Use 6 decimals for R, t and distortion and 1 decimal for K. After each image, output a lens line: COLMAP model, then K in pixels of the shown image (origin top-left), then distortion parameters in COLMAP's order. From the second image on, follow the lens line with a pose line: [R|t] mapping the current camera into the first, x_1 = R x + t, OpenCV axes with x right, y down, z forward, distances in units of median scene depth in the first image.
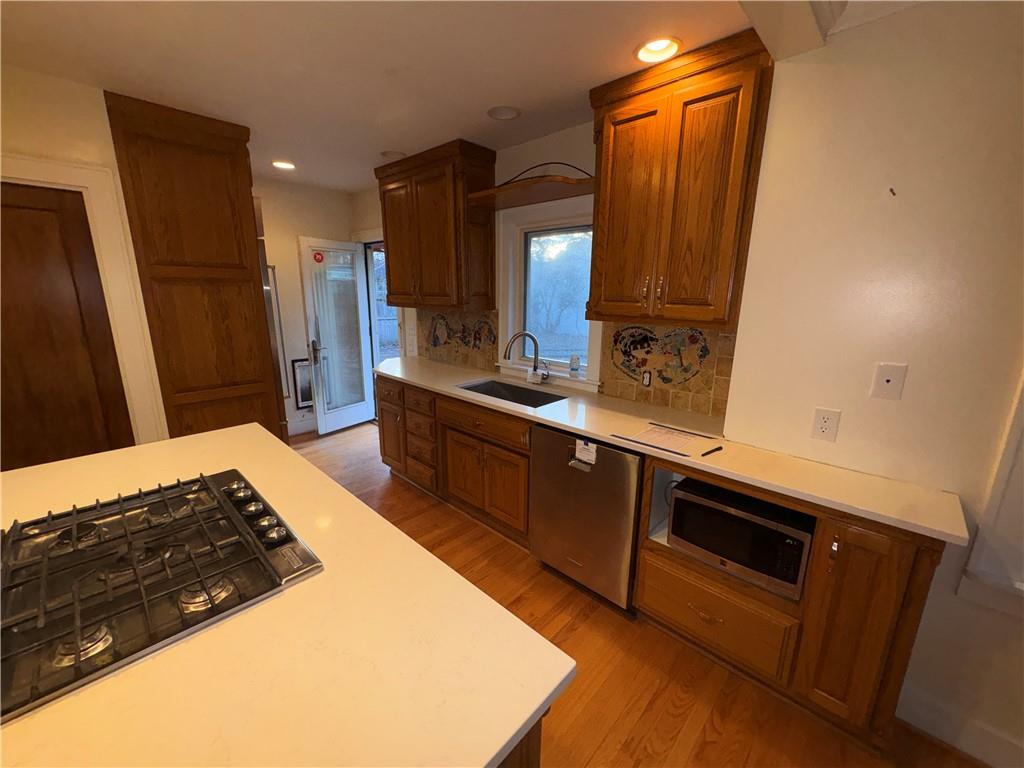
lens RADIAL K [[407.6, 0, 513.3], [0, 407.6, 381.7], [0, 0, 1]] dist [0.000178, 0.000222]
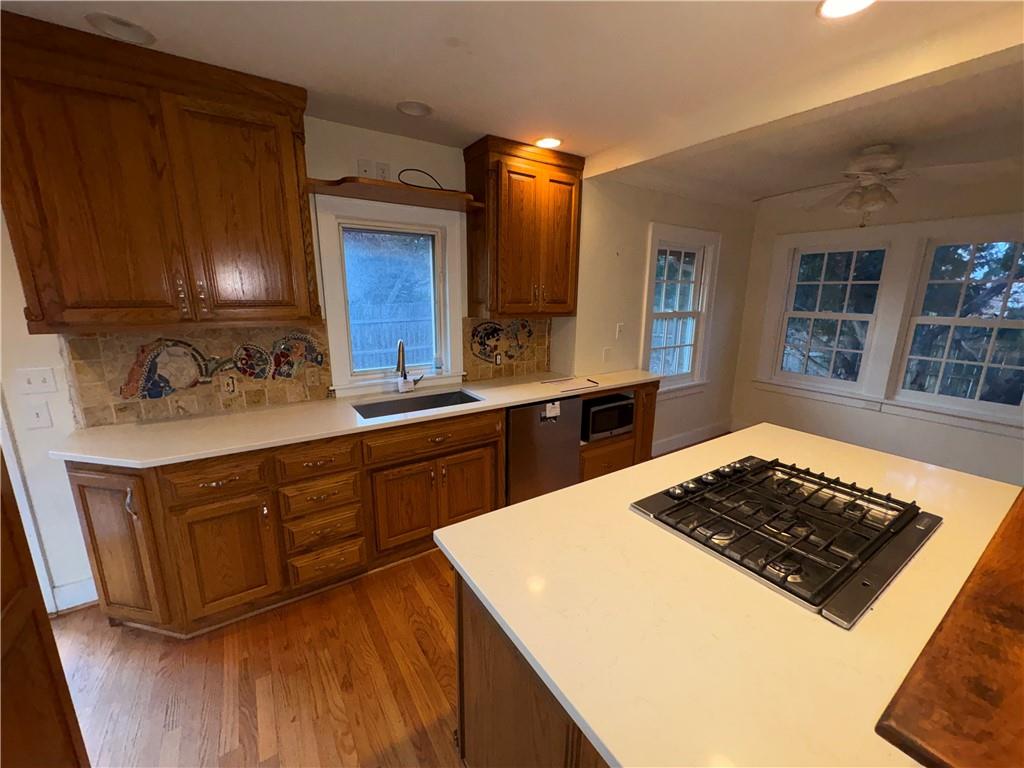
lens RADIAL K [[407.6, 0, 512.2], [0, 407.6, 380.7], [0, 0, 1]] dist [0.000178, 0.000222]
pose [[0.227907, -0.216860, 0.949226, -0.932418], [0.209853, 0.962911, 0.169601, -0.154543], [-0.950800, 0.160544, 0.264963, 0.591232]]
